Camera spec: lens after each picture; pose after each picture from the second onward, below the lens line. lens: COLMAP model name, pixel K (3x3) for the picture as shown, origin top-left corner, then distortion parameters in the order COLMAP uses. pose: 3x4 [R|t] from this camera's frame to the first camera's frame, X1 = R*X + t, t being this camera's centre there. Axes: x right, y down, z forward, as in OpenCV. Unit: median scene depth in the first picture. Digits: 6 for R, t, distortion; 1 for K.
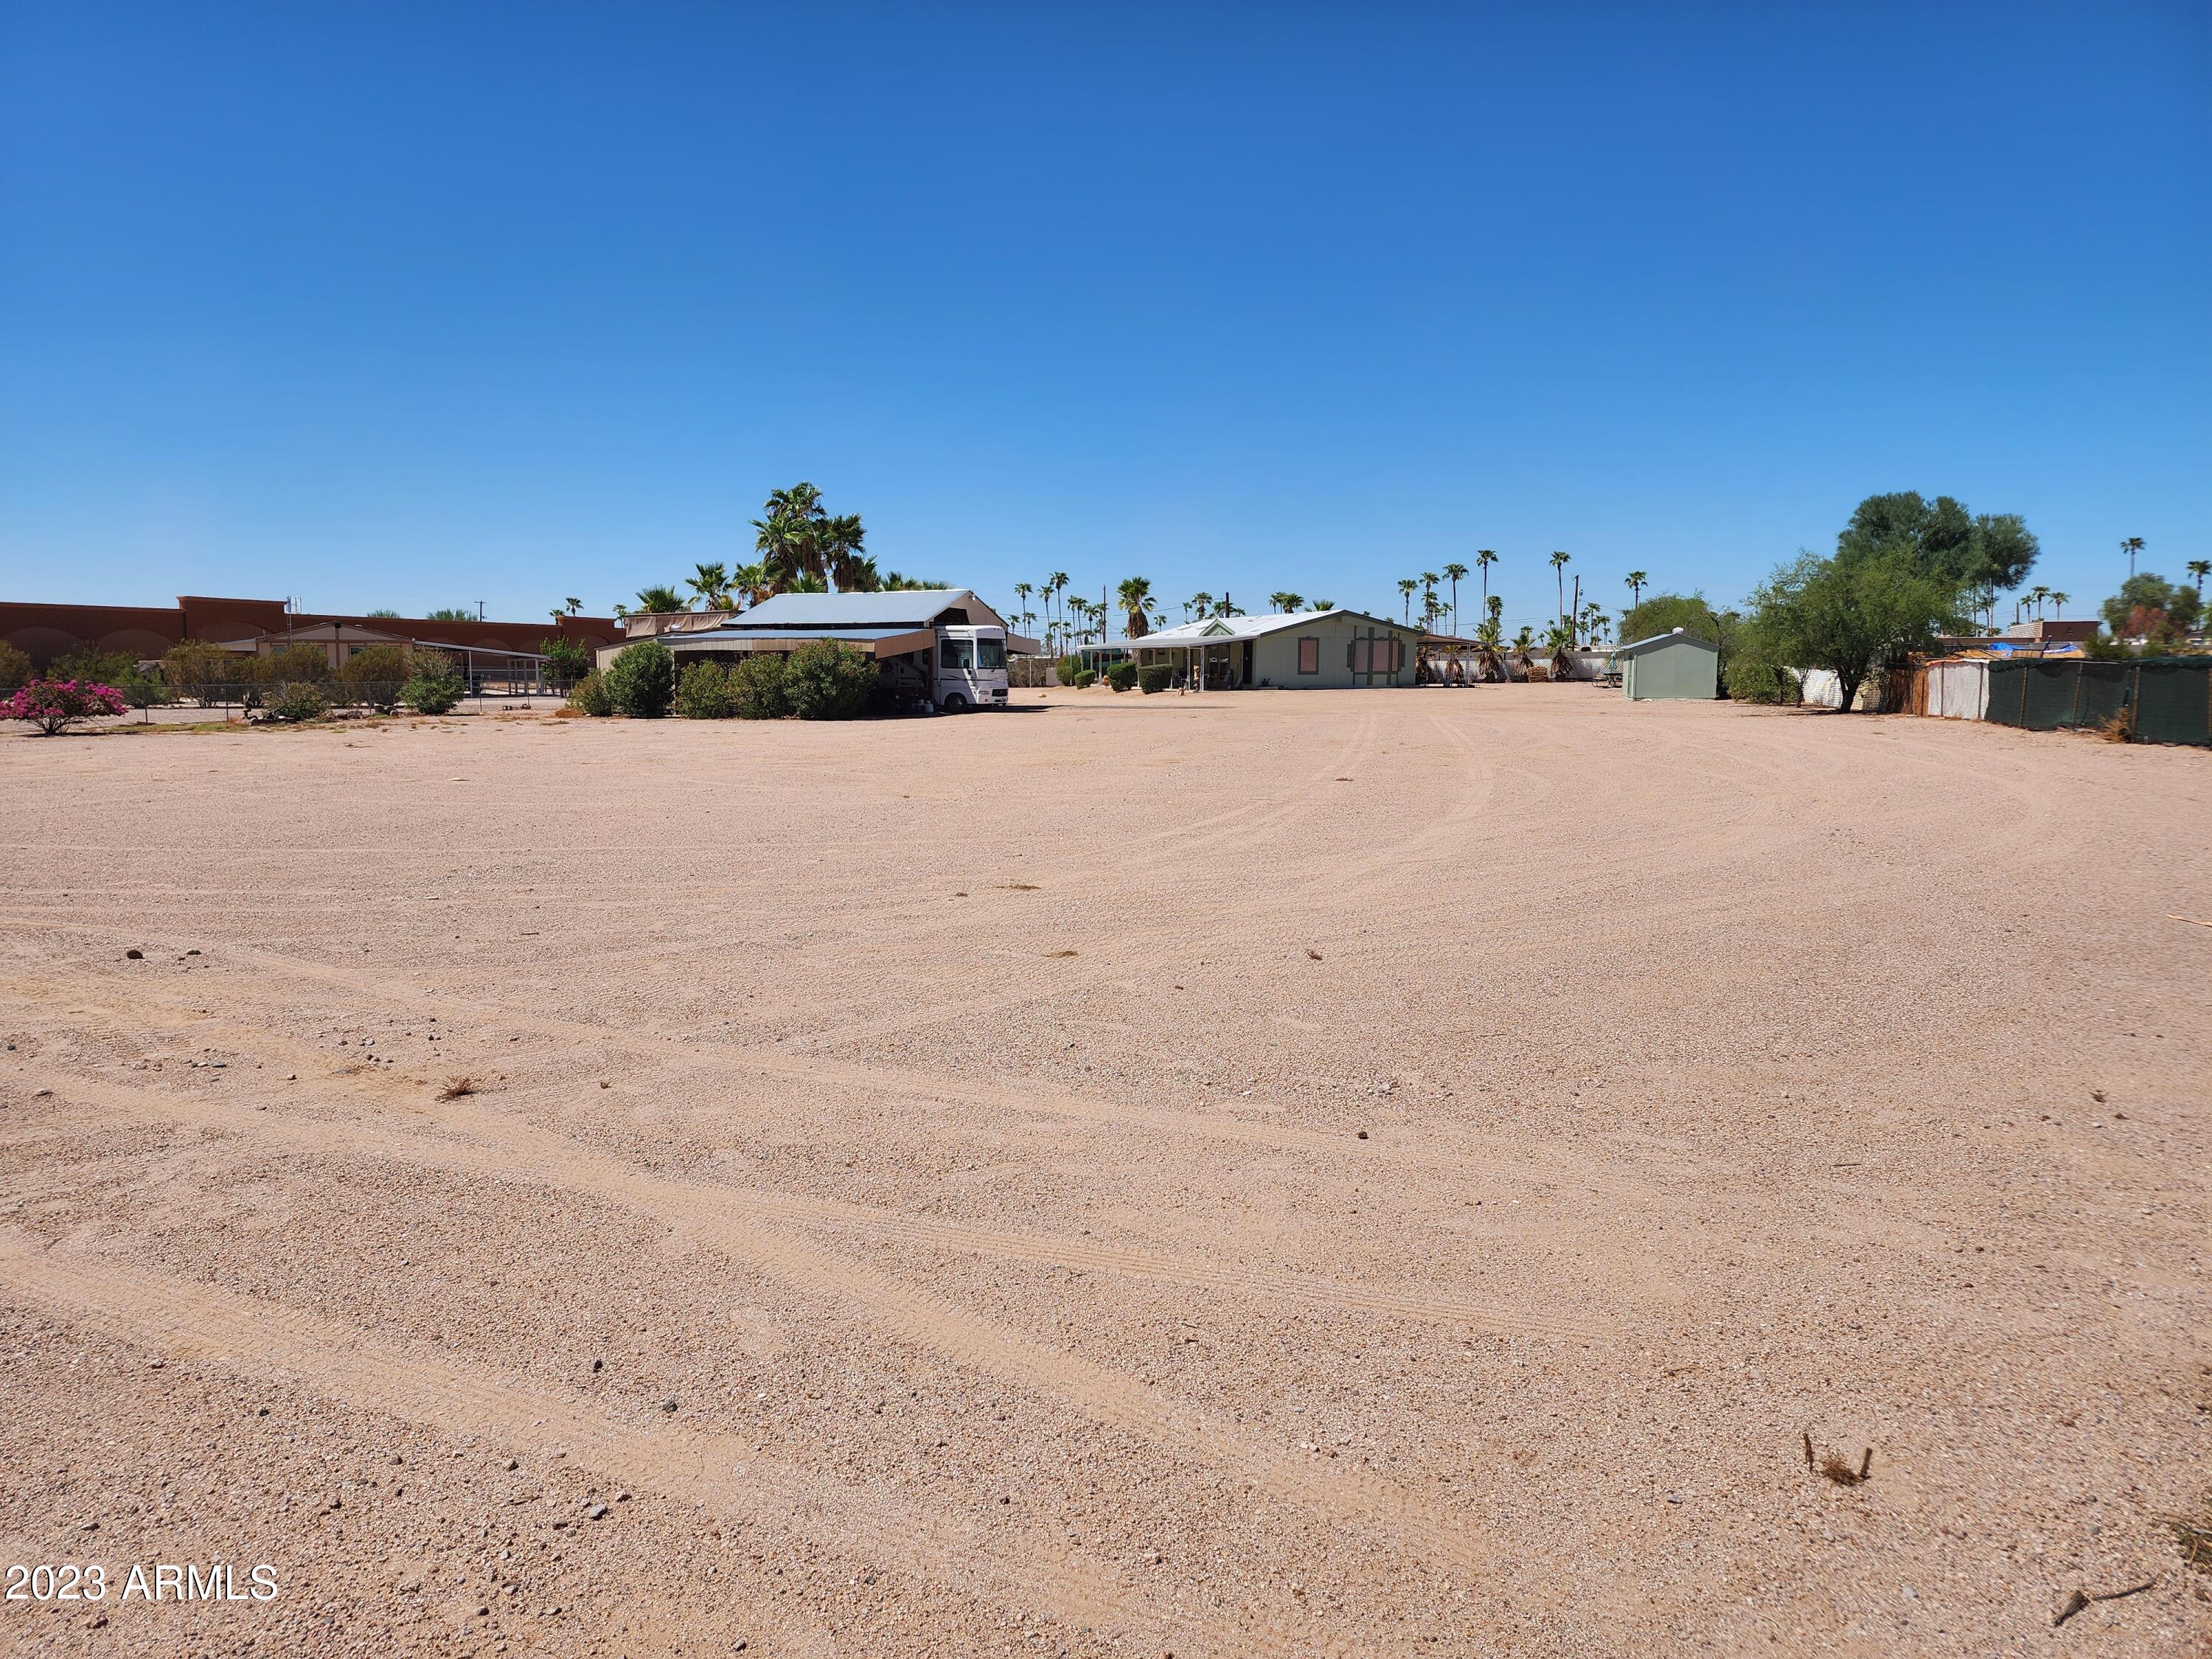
lens RADIAL K [[1564.2, 0, 1078.4], [0, 1564.2, 797.4], [0, 0, 1]] dist [0.056262, -0.003720]
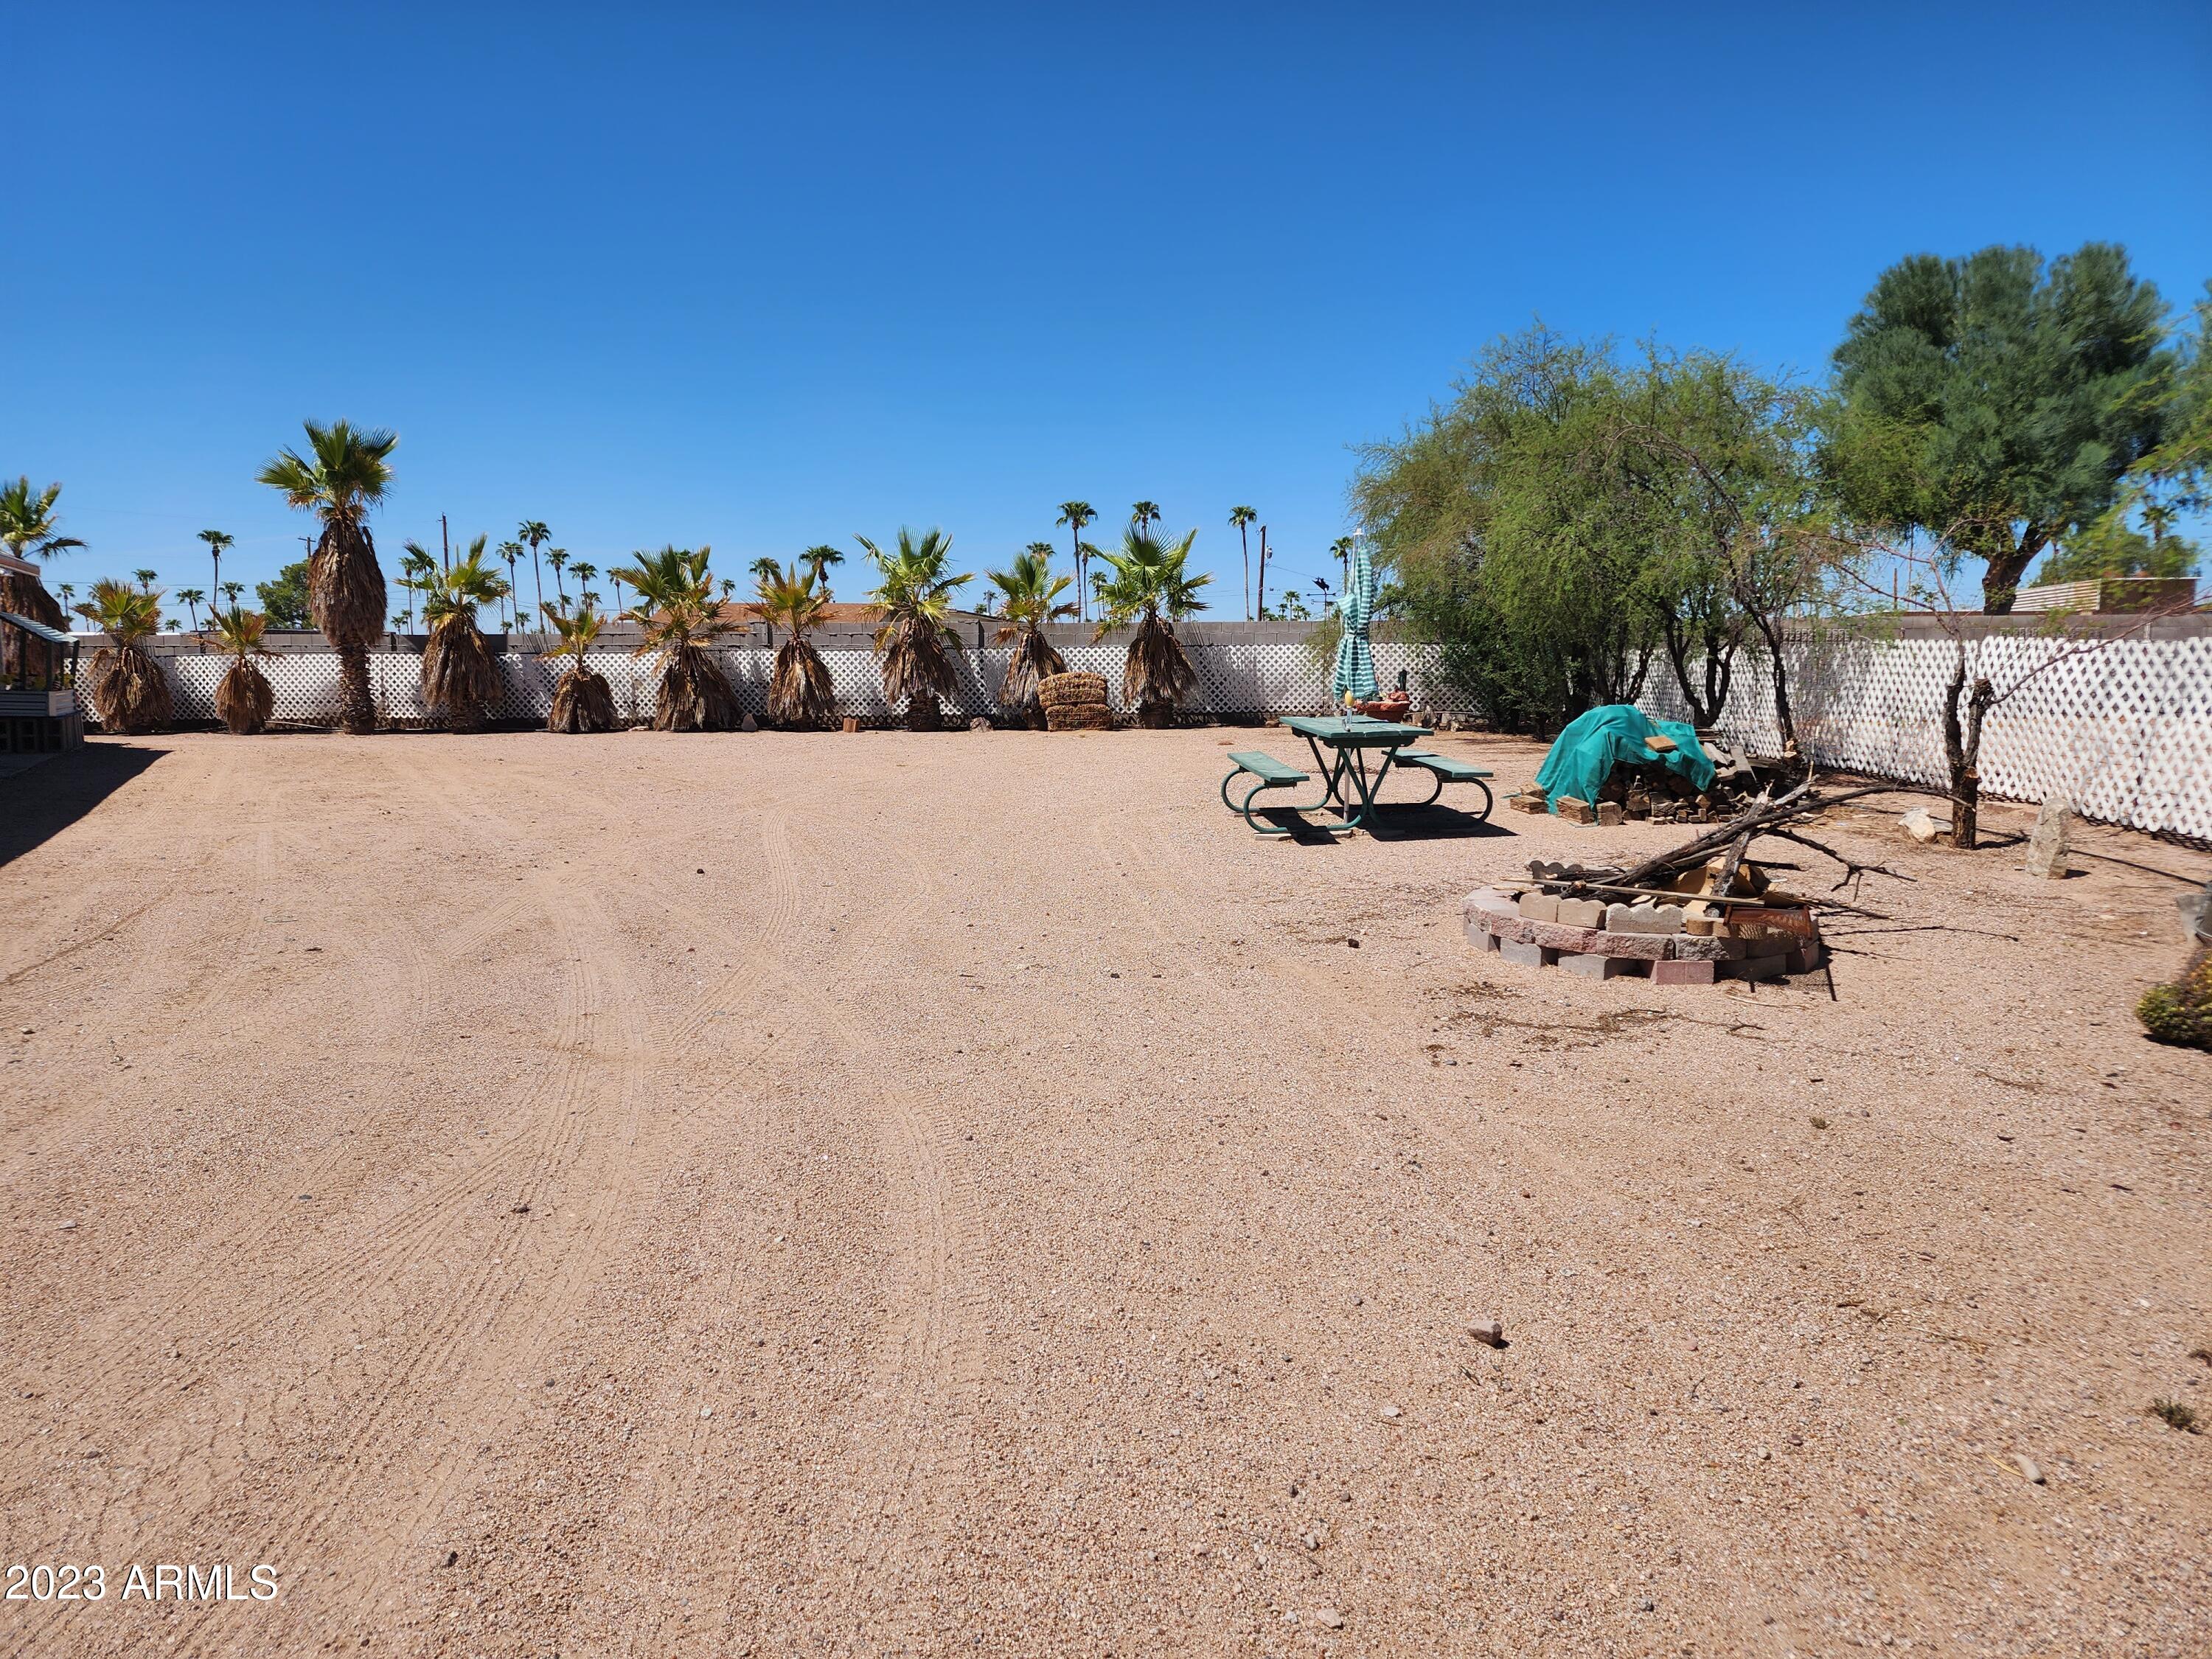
lens RADIAL K [[1543.6, 0, 1096.0], [0, 1543.6, 826.3], [0, 0, 1]] dist [0.121796, -0.115891]
pose [[0.982341, -0.017226, 0.186305, 0.321668], [0.013467, 0.999680, 0.021426, -0.081616], [-0.186614, -0.018539, 0.982258, 0.961992]]
